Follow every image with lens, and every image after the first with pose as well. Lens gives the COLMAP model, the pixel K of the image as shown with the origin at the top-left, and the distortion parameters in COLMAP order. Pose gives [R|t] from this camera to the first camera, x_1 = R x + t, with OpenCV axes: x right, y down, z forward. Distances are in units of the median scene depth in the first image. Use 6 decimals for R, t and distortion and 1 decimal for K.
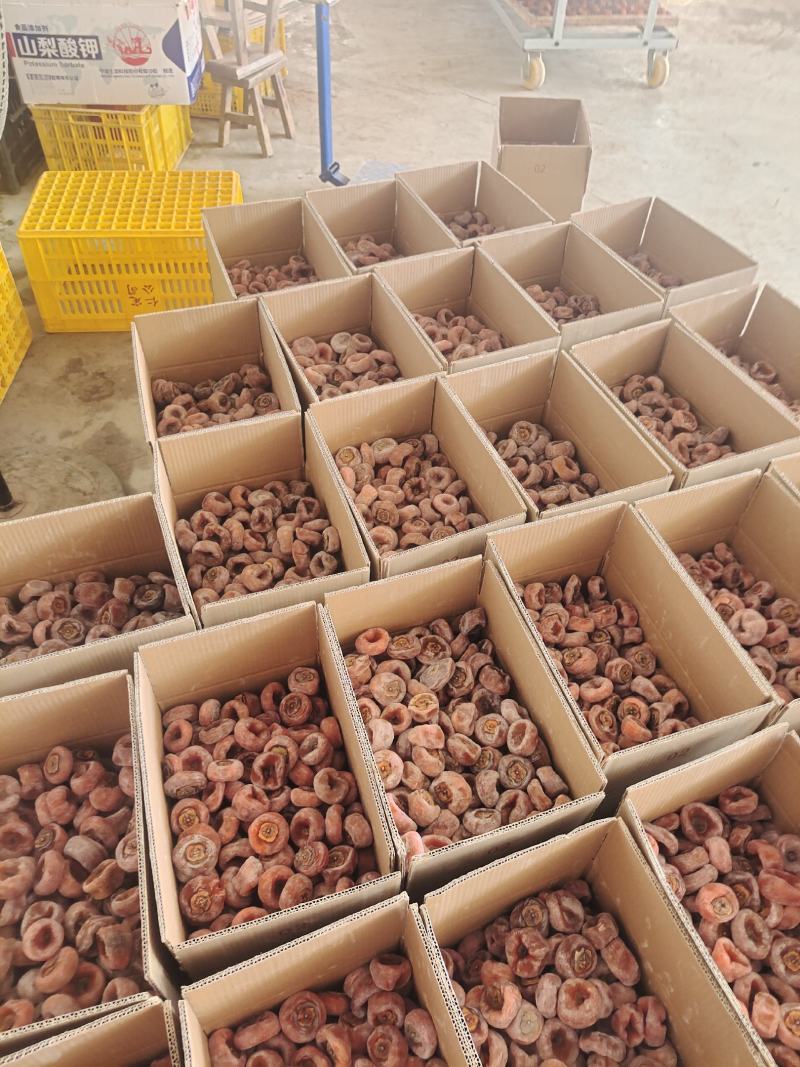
lens RADIAL K [[792.1, 0, 402.3], [0, 792.1, 537.7], [0, 0, 1]] dist [0.040280, -0.056799]
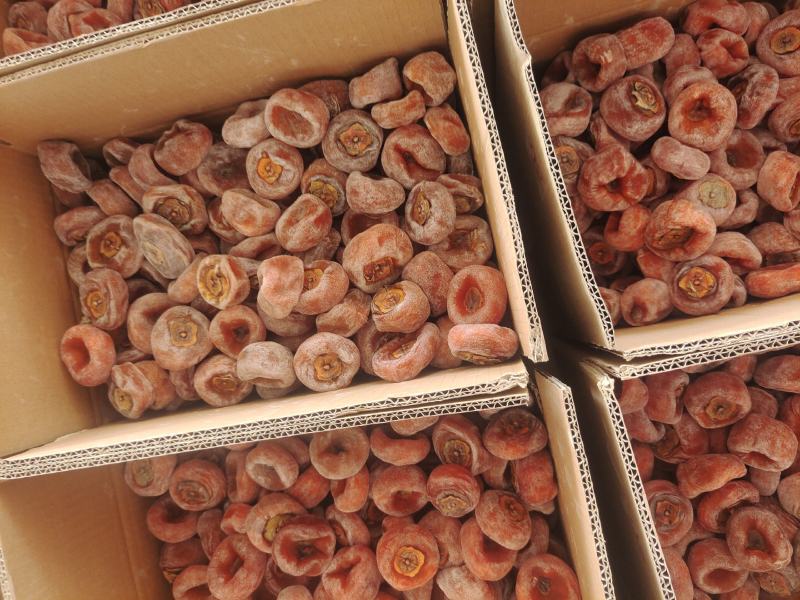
lens RADIAL K [[603.9, 0, 403.8], [0, 603.9, 295.5], [0, 0, 1]] dist [0.027125, -0.042171]
pose [[0.117608, -0.992253, -0.040024, 0.050317], [0.828089, 0.075745, 0.555456, 0.081907], [-0.548121, -0.098470, 0.830582, 0.575290]]
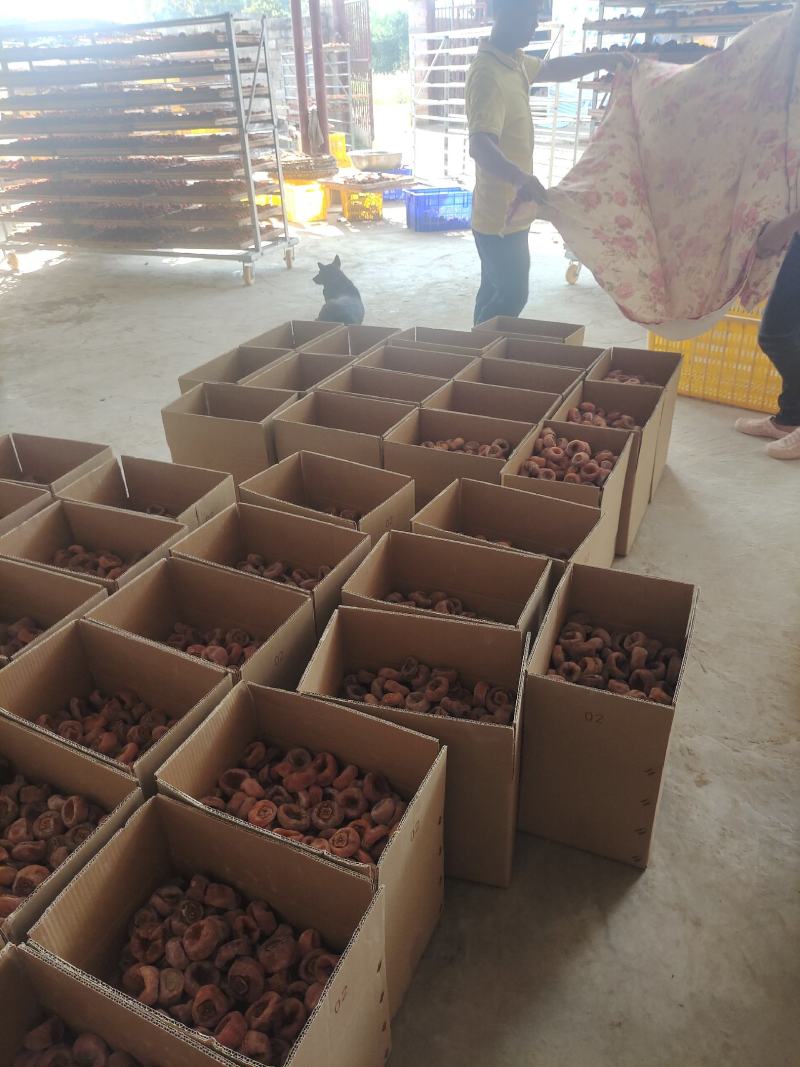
lens RADIAL K [[792.1, 0, 399.8], [0, 792.1, 548.8], [0, 0, 1]] dist [0.040280, -0.056799]
pose [[0.725735, -0.406847, 0.554784, 0.004678], [0.550326, 0.827233, -0.113259, 0.324186], [-0.412856, 0.387507, 0.824250, -0.313714]]
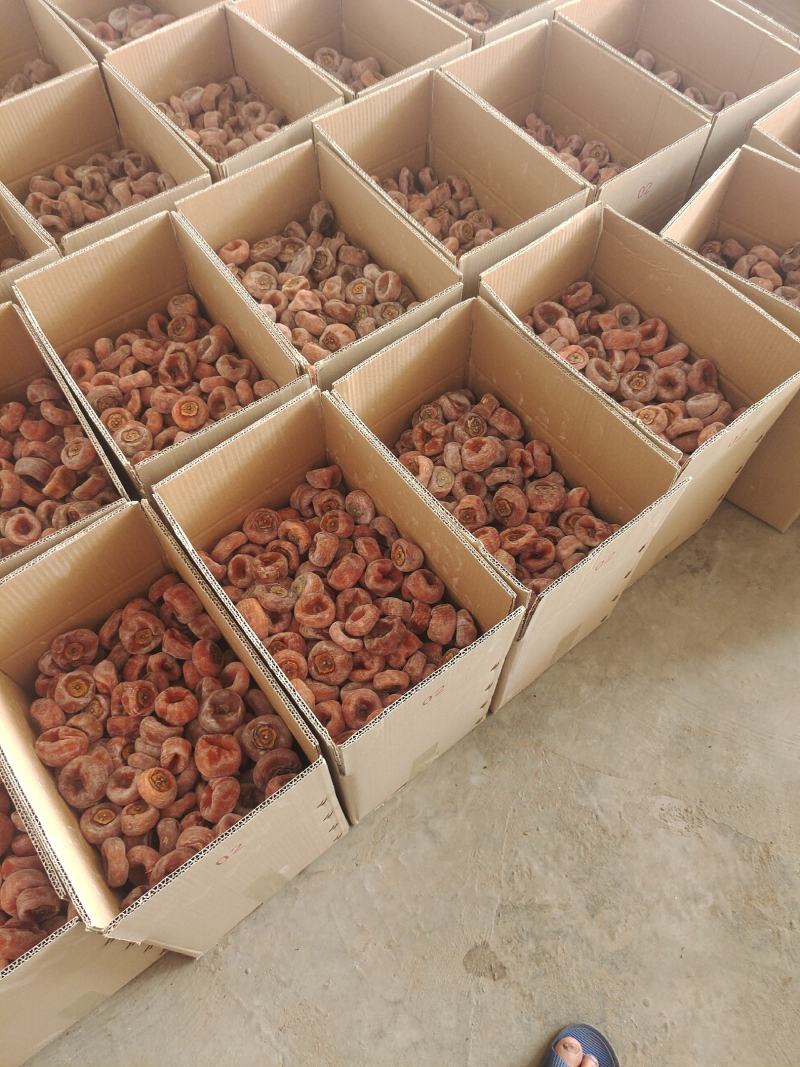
lens RADIAL K [[792.1, 0, 386.5], [0, 792.1, 547.6], [0, 0, 1]] dist [0.040280, -0.056799]
pose [[0.956336, -0.277233, 0.092536, -0.055206], [0.249454, 0.939230, 0.235837, 0.327067], [-0.152294, -0.202457, 0.967377, -0.155076]]
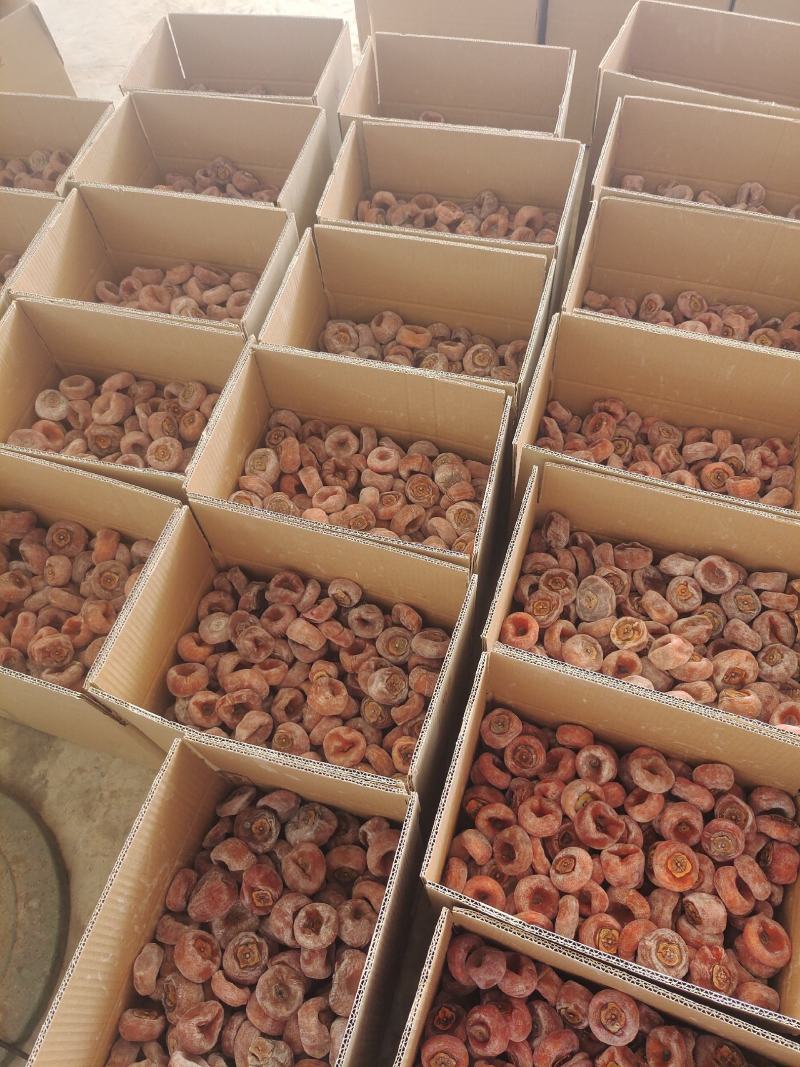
lens RADIAL K [[792.1, 0, 417.2], [0, 792.1, 559.2], [0, 0, 1]] dist [0.040280, -0.056799]
pose [[0.600337, -0.725247, 0.337065, -0.352201], [0.640834, 0.688384, 0.339793, -0.293818], [-0.478464, 0.012012, 0.878025, 0.349213]]
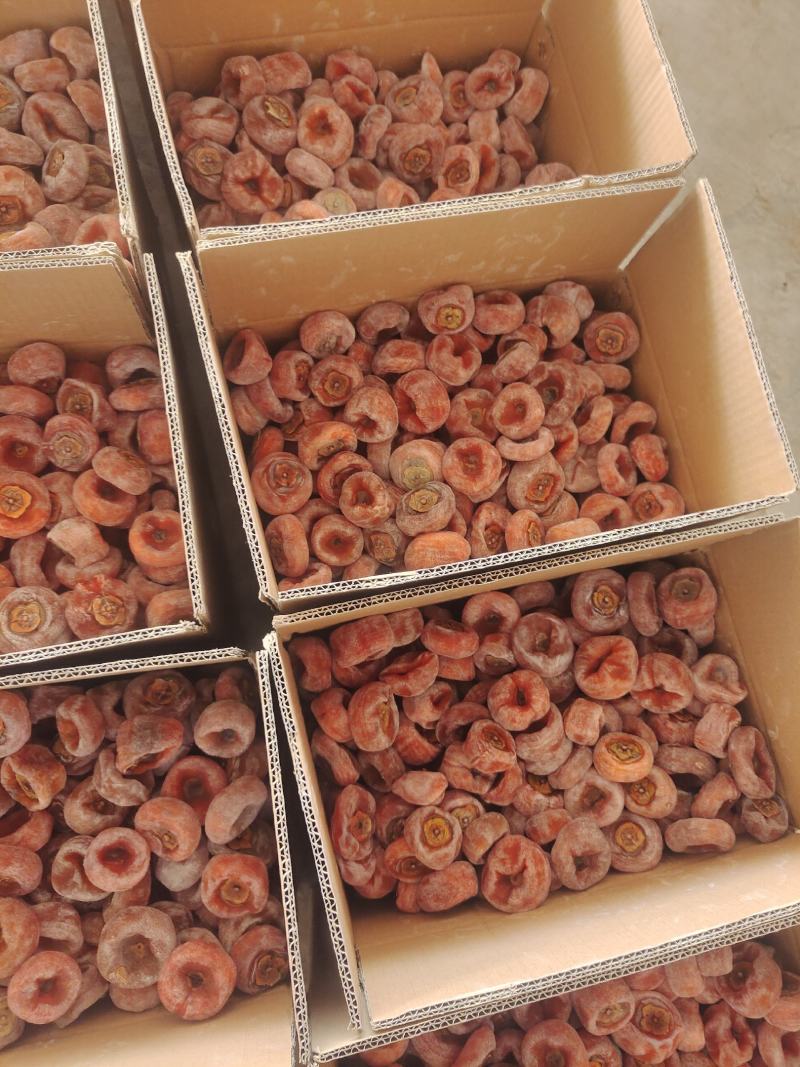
lens RADIAL K [[792.1, 0, 405.9], [0, 792.1, 530.5], [0, 0, 1]] dist [0.040280, -0.056799]
pose [[0.140567, -0.979515, 0.144193, -0.213942], [0.641314, 0.201037, 0.740473, 0.110498], [-0.754293, -0.011613, 0.656436, 0.351416]]
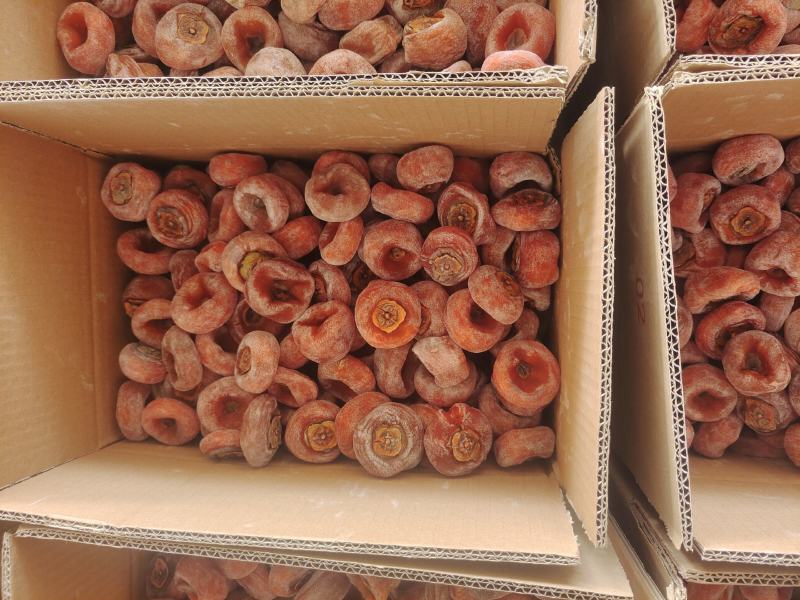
lens RADIAL K [[603.9, 0, 416.5], [0, 603.9, 289.8], [0, 0, 1]] dist [0.027125, -0.042171]
pose [[0.313937, -0.945064, -0.091094, -0.094793], [0.787310, 0.205502, 0.581302, 0.115303], [-0.530647, -0.254211, 0.808573, 0.581159]]
